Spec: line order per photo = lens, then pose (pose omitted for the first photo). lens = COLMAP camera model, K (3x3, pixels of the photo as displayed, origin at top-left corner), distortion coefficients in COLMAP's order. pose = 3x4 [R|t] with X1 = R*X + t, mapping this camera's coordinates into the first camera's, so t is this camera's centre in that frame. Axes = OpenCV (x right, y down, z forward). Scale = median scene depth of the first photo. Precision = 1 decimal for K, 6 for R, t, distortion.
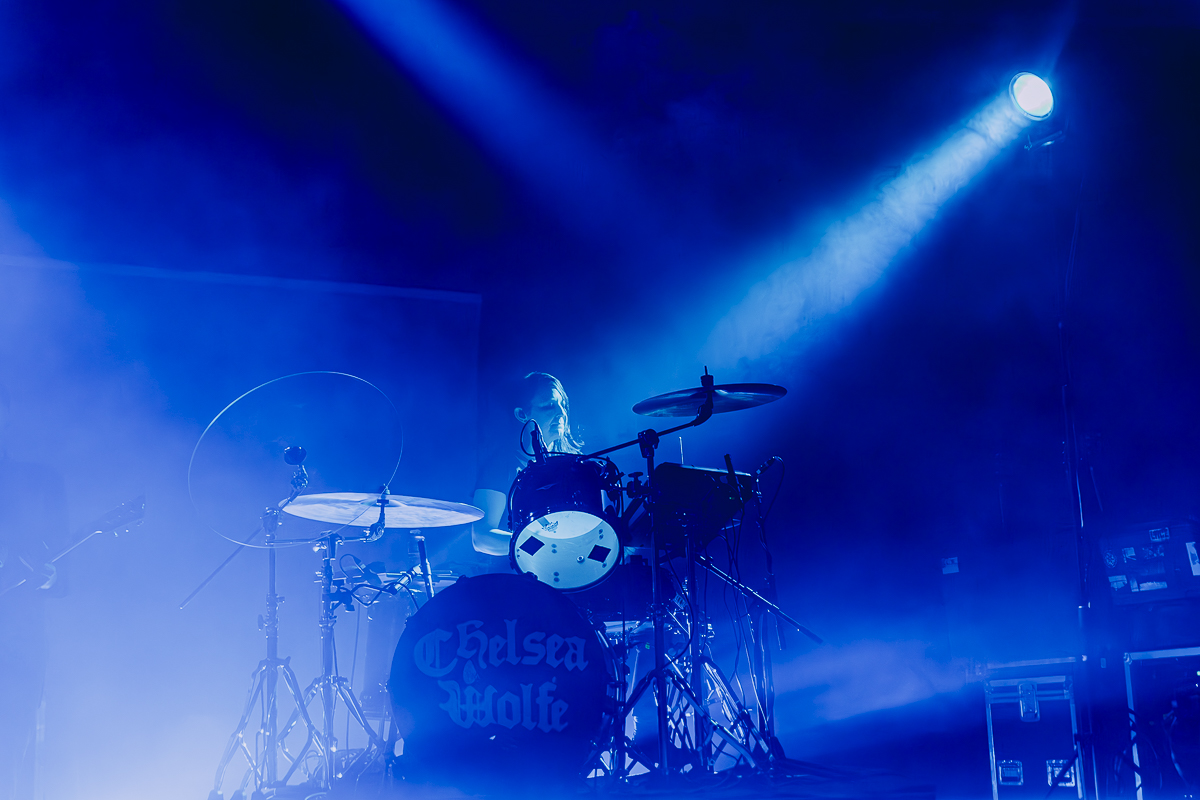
lens RADIAL K [[1762.3, 0, 598.3], [0, 1762.3, 351.1], [0, 0, 1]] dist [-0.045861, 0.000000]
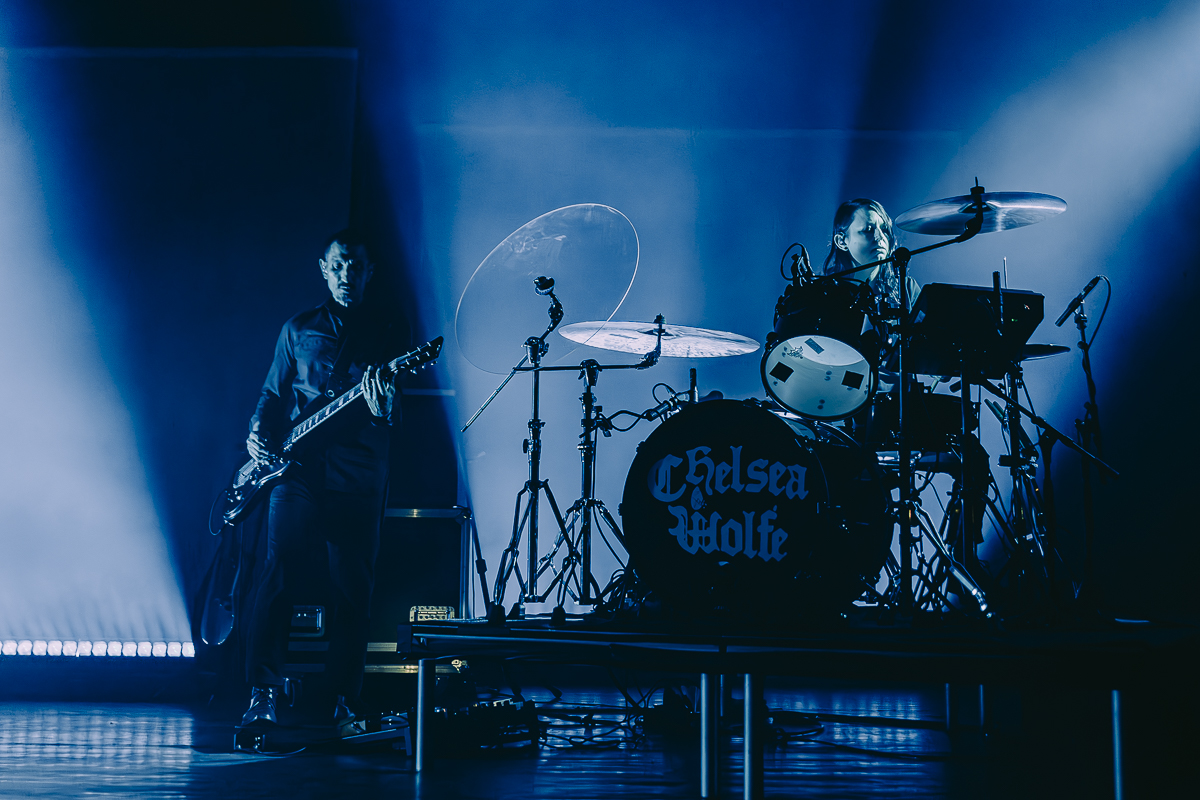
lens RADIAL K [[1581.9, 0, 598.3], [0, 1581.9, 396.4], [0, 0, 1]] dist [0.010445, 0.000000]
pose [[0.905029, -0.000692, -0.425349, 0.256084], [0.048874, 0.993545, 0.102373, 0.030956], [0.422532, -0.113439, 0.899221, 0.178146]]
